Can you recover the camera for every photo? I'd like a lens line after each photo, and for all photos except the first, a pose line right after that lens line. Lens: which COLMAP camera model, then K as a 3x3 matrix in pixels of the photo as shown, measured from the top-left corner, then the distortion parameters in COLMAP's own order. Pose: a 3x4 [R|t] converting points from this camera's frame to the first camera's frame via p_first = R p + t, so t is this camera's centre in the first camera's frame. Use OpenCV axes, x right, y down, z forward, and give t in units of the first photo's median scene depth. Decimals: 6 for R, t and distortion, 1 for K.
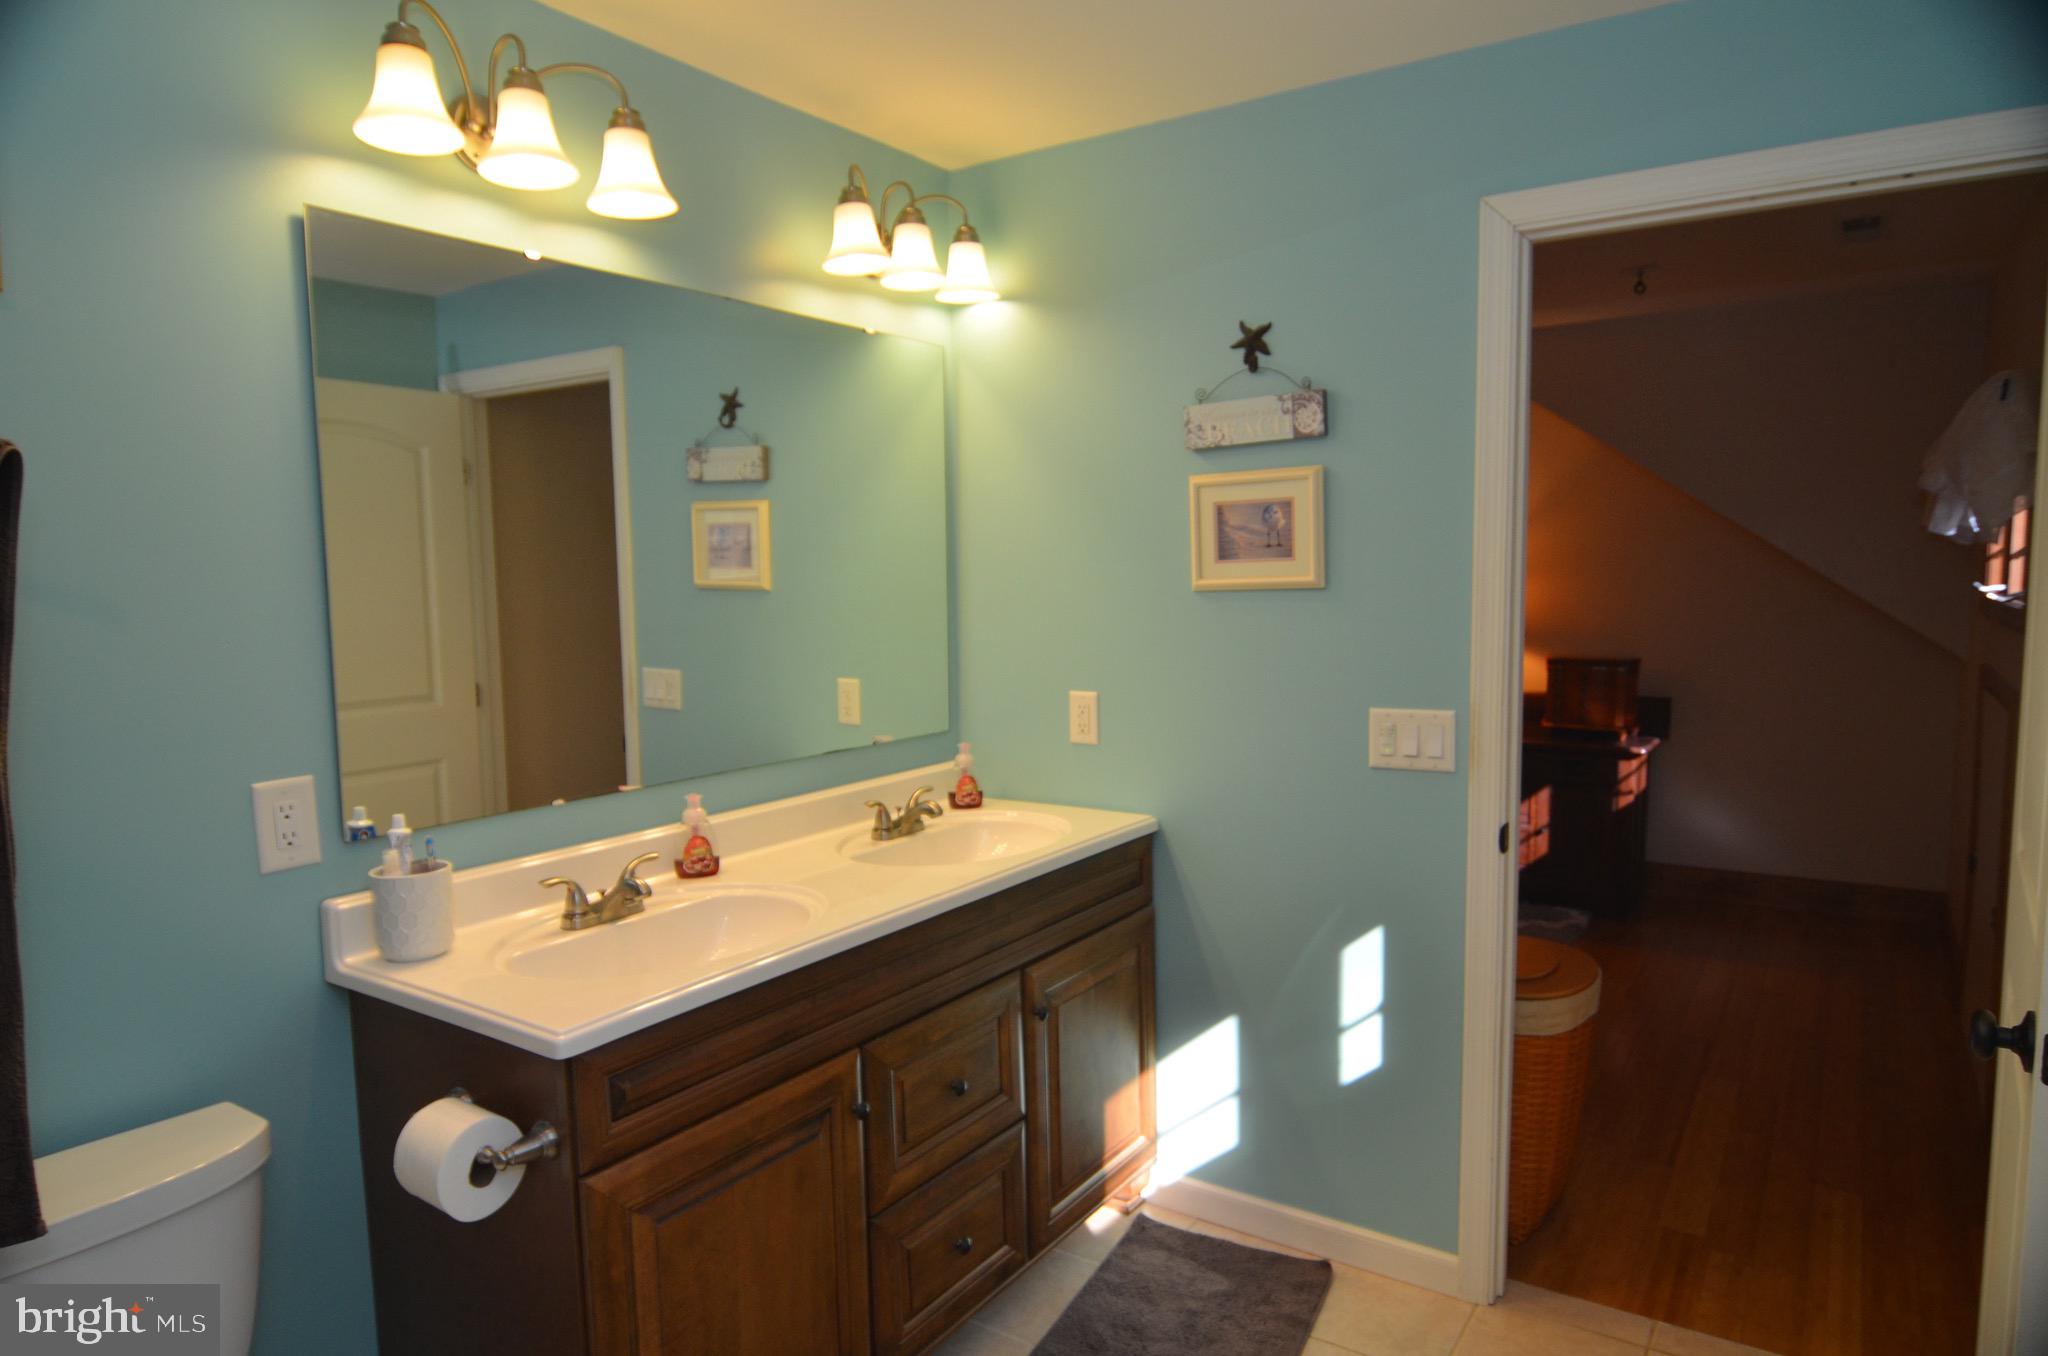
lens RADIAL K [[1187.5, 0, 1024.0], [0, 1187.5, 678.0], [0, 0, 1]] dist [-0.002669, -0.012583]
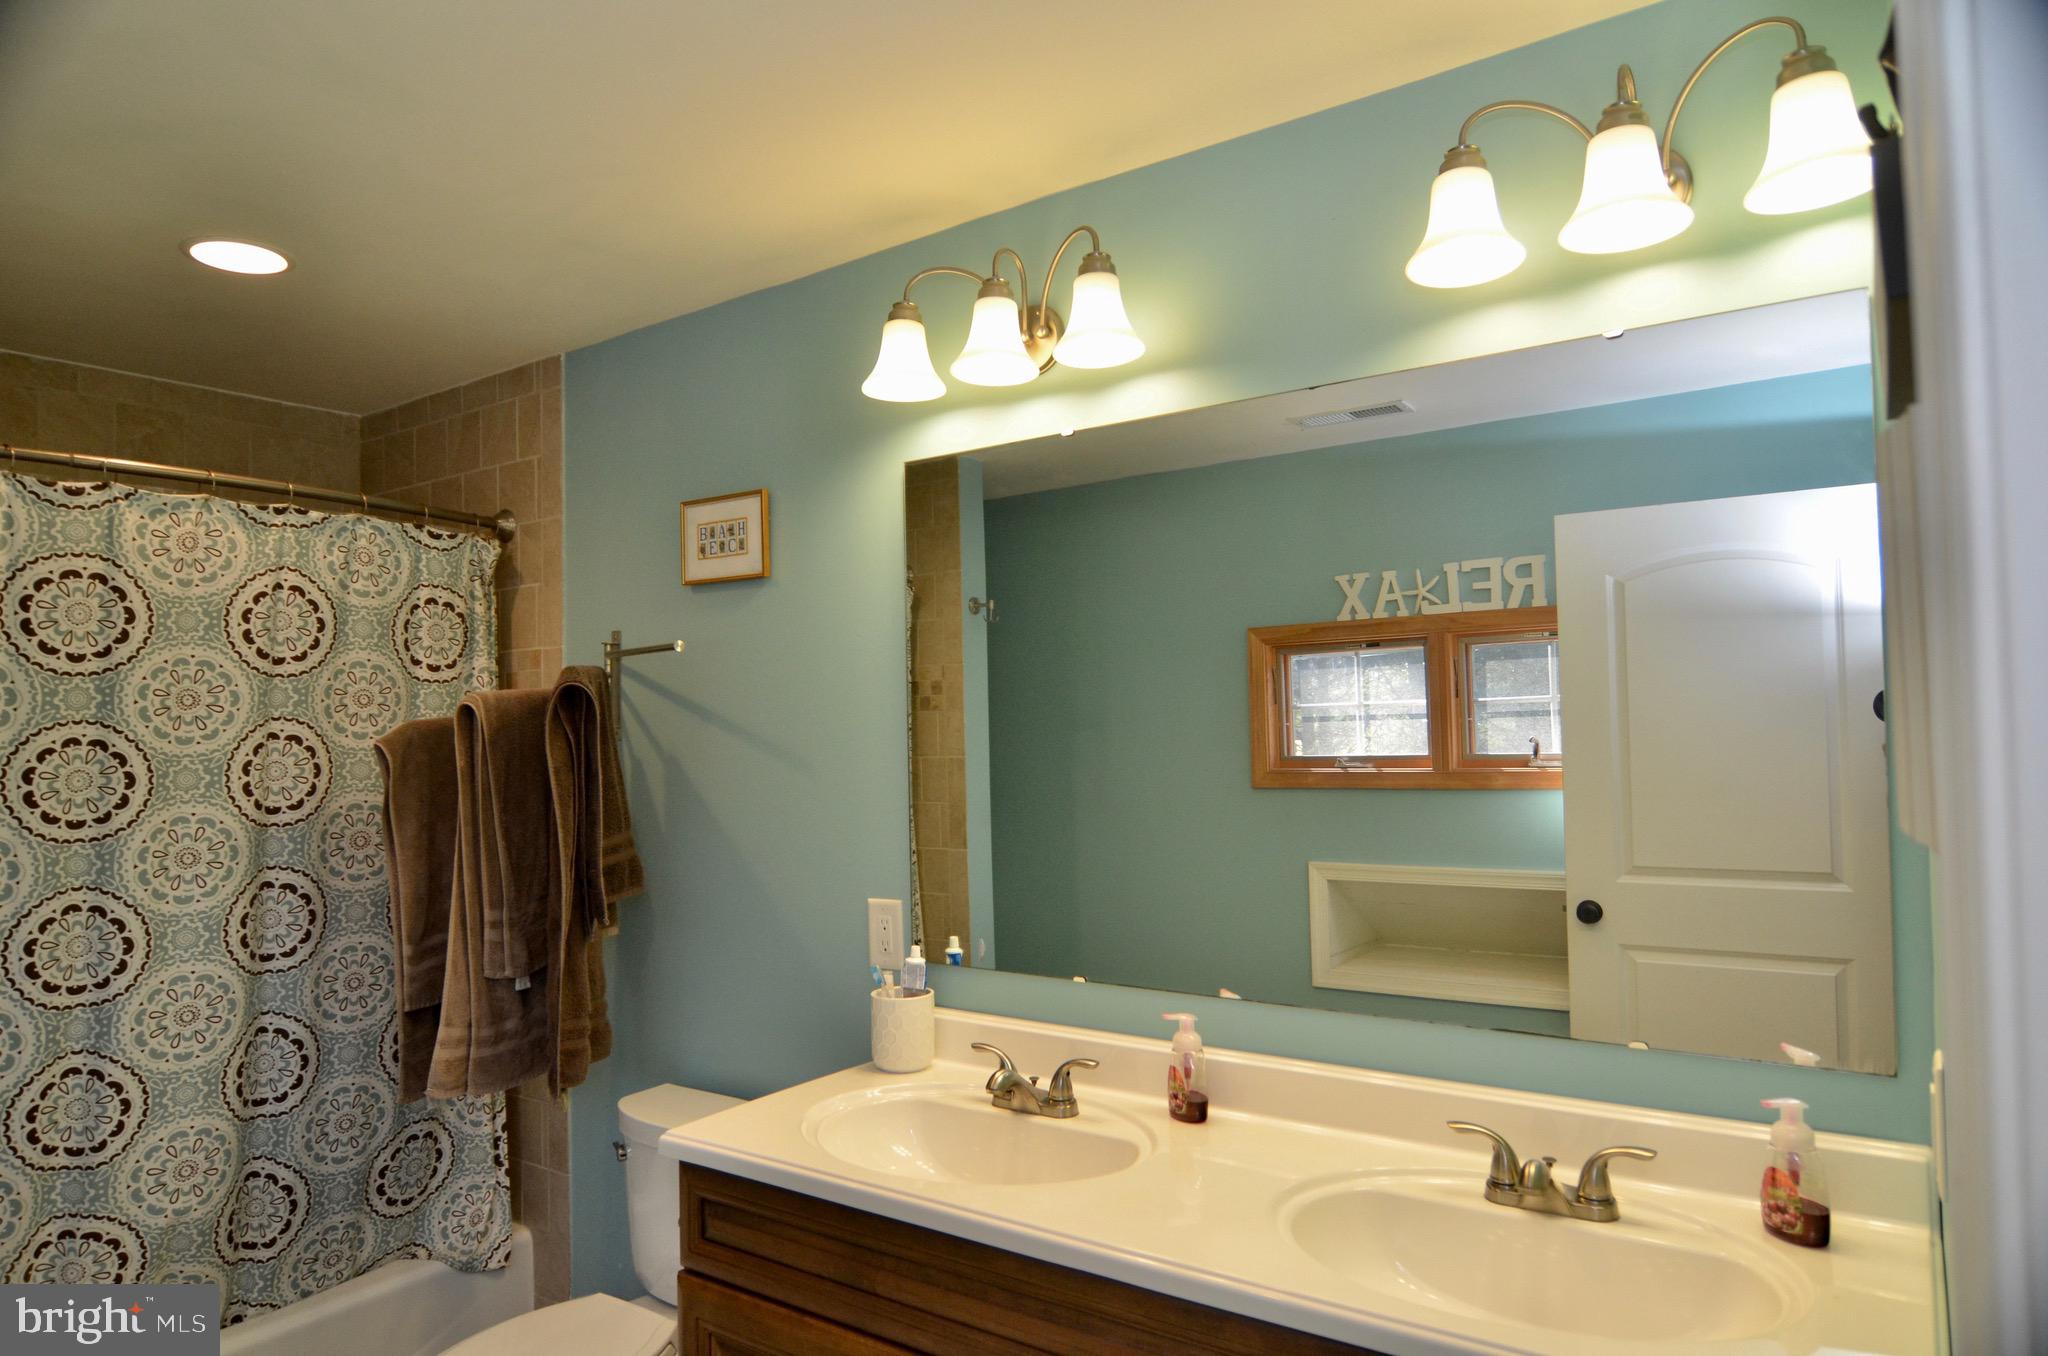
lens RADIAL K [[1187.5, 0, 1024.0], [0, 1187.5, 678.0], [0, 0, 1]] dist [-0.002669, -0.012583]
pose [[0.009091, -0.032485, -0.999431, 0.586451], [-0.071807, 0.996871, -0.033055, -0.105592], [0.997377, 0.072066, 0.006730, 0.941893]]
